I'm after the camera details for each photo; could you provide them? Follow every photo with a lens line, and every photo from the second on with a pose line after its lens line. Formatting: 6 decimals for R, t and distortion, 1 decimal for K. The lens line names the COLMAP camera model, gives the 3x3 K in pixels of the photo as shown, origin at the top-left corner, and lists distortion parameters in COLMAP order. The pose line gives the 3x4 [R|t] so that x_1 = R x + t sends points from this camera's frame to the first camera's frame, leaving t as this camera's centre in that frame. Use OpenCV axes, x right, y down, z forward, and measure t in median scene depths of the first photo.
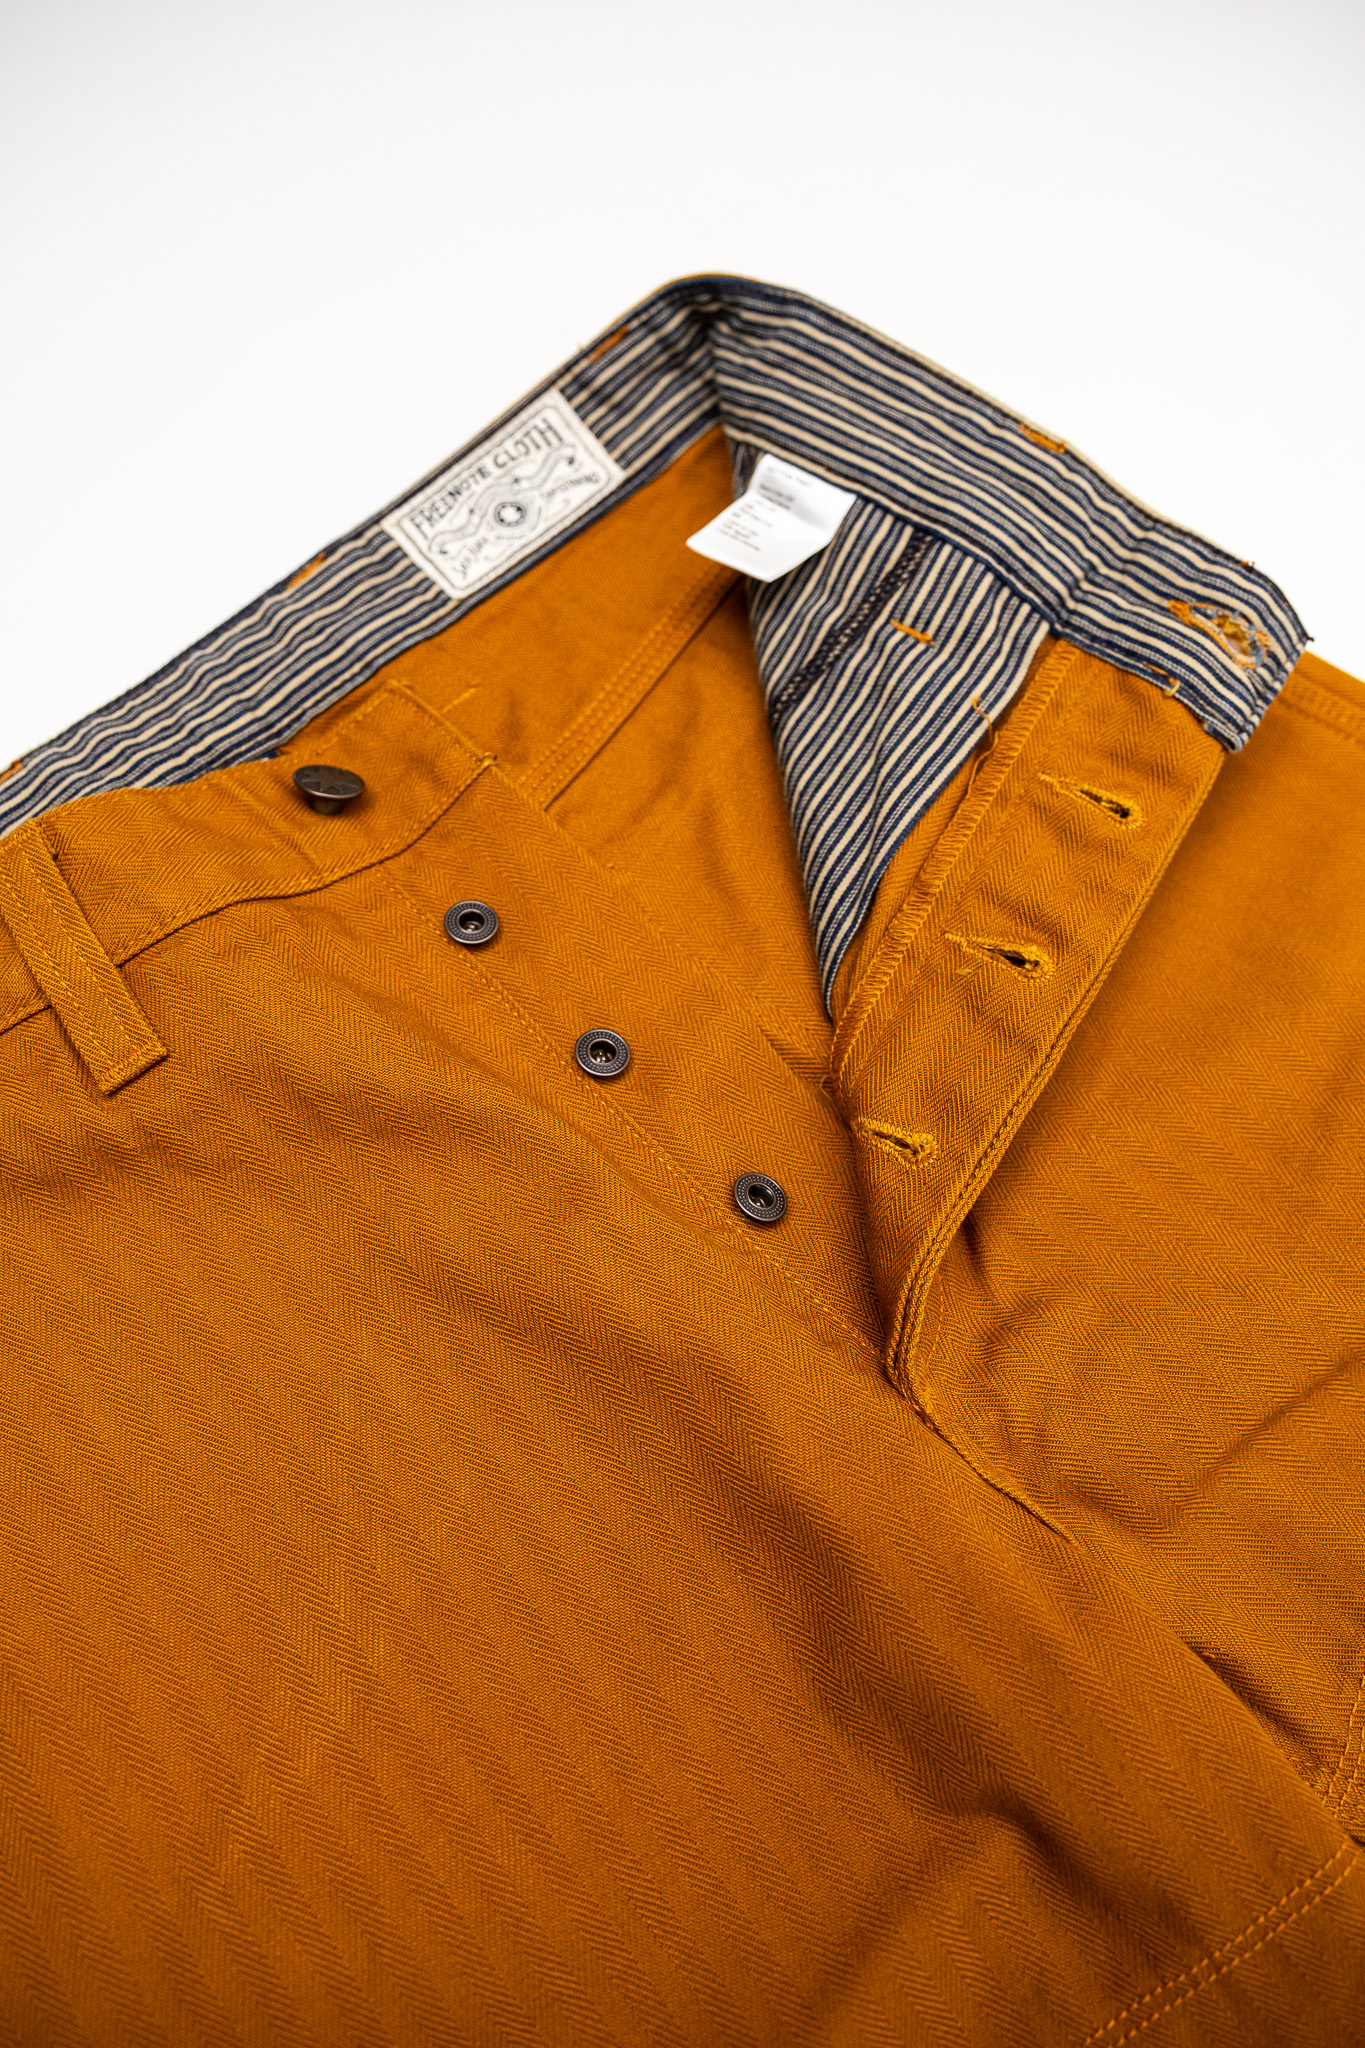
lens RADIAL K [[1441.5, 0, 696.7], [0, 1441.5, 1022.9], [0, 0, 1]] dist [-0.003163, -0.018502]
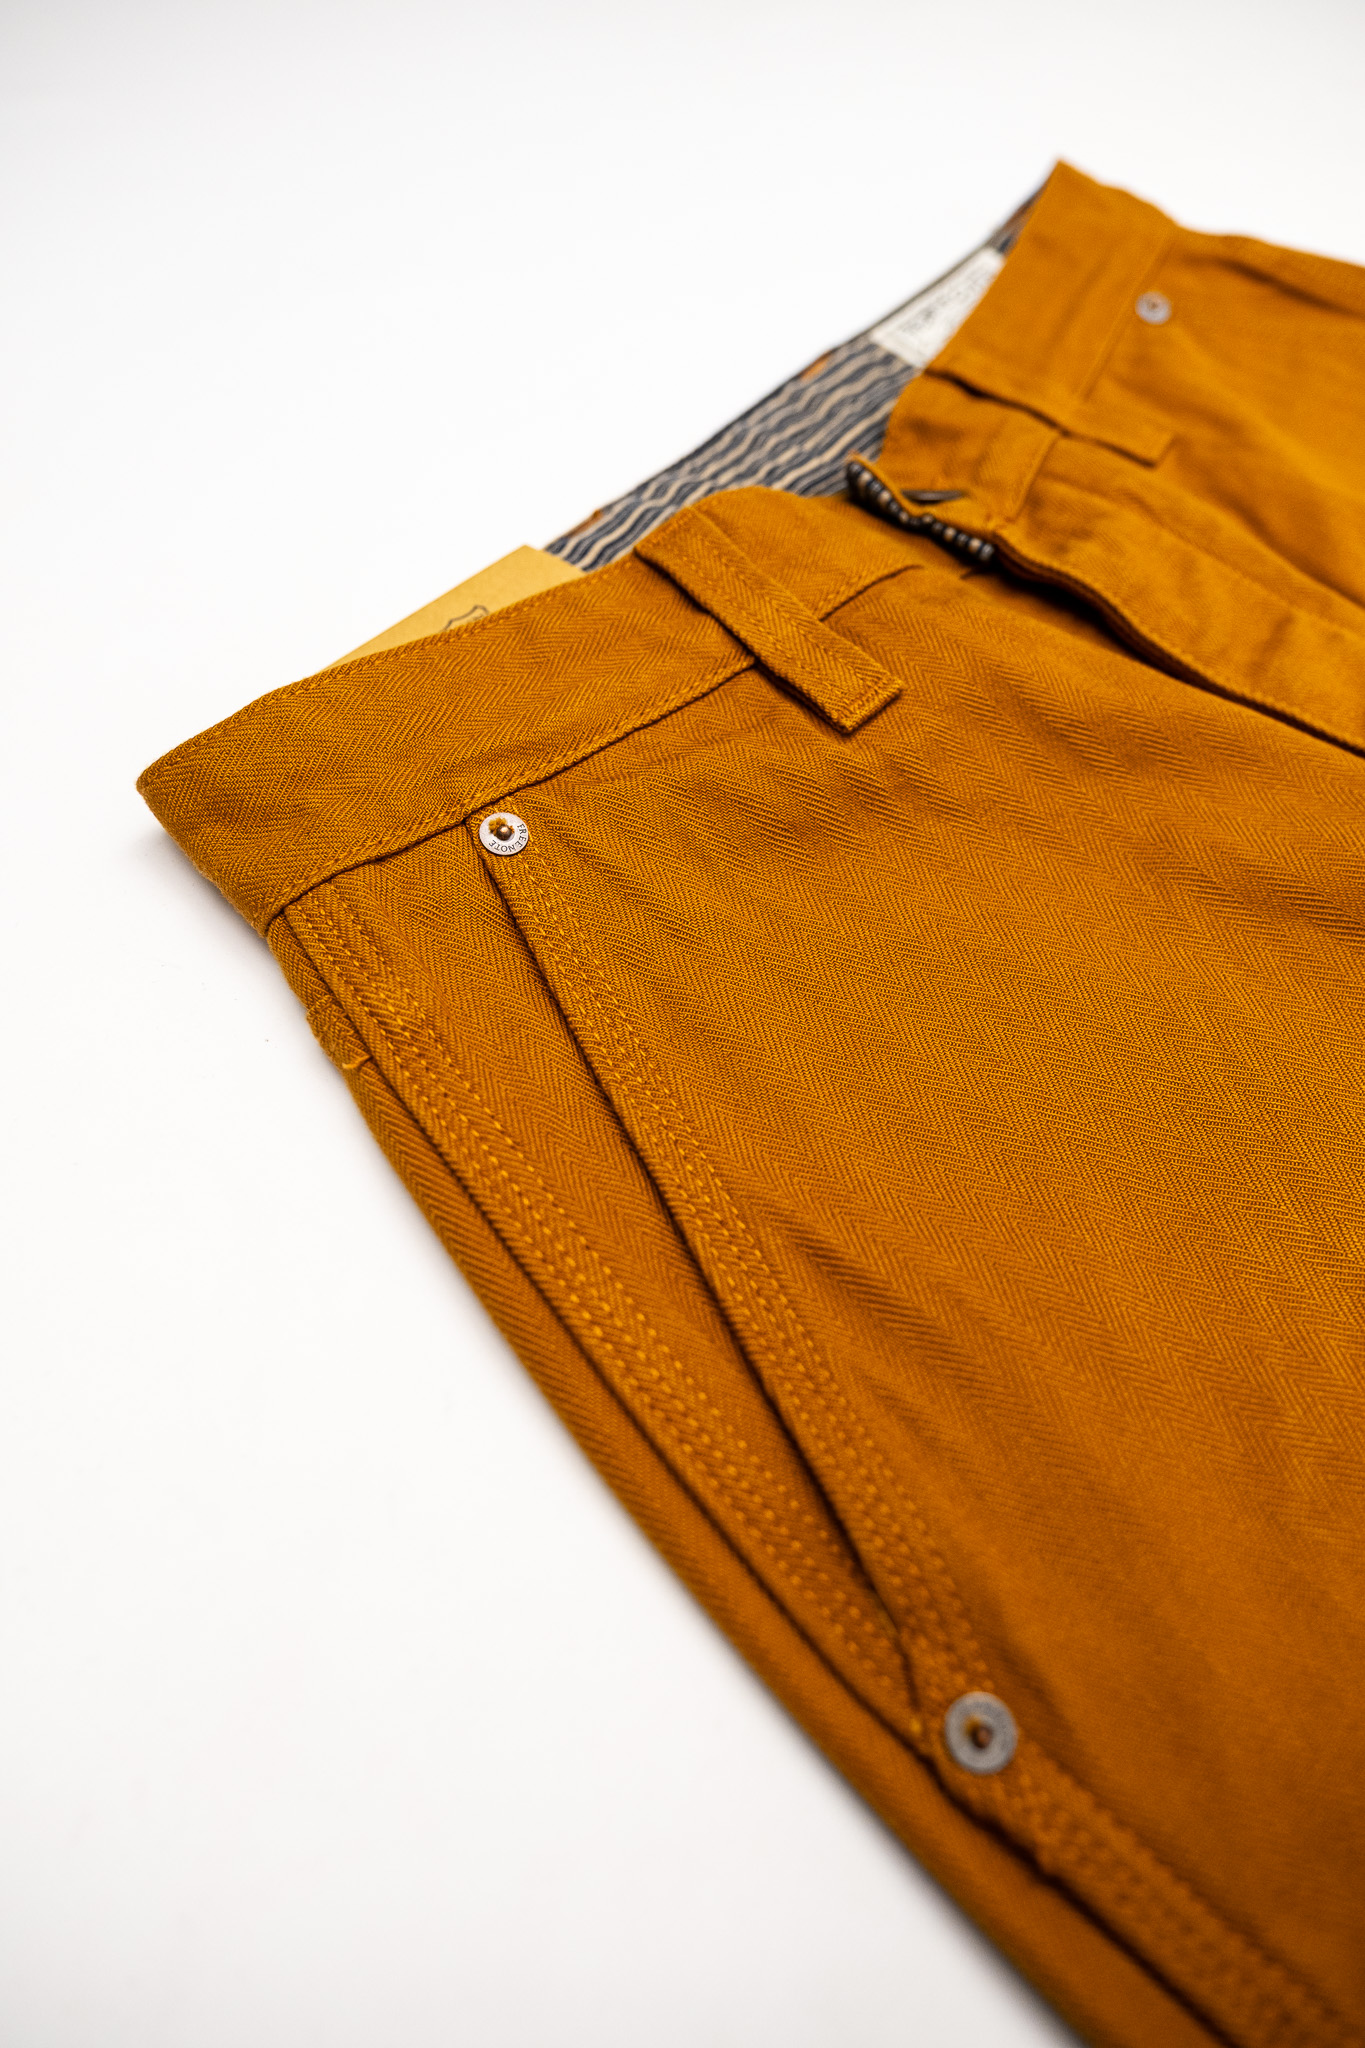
lens RADIAL K [[1441.5, 0, 675.9], [0, 1441.5, 1025.3], [0, 0, 1]] dist [-0.003163, -0.018502]
pose [[0.992404, -0.096531, 0.076260, -0.592672], [0.110780, 0.970804, -0.212763, 0.400069], [-0.053495, 0.219595, 0.974123, 0.165749]]
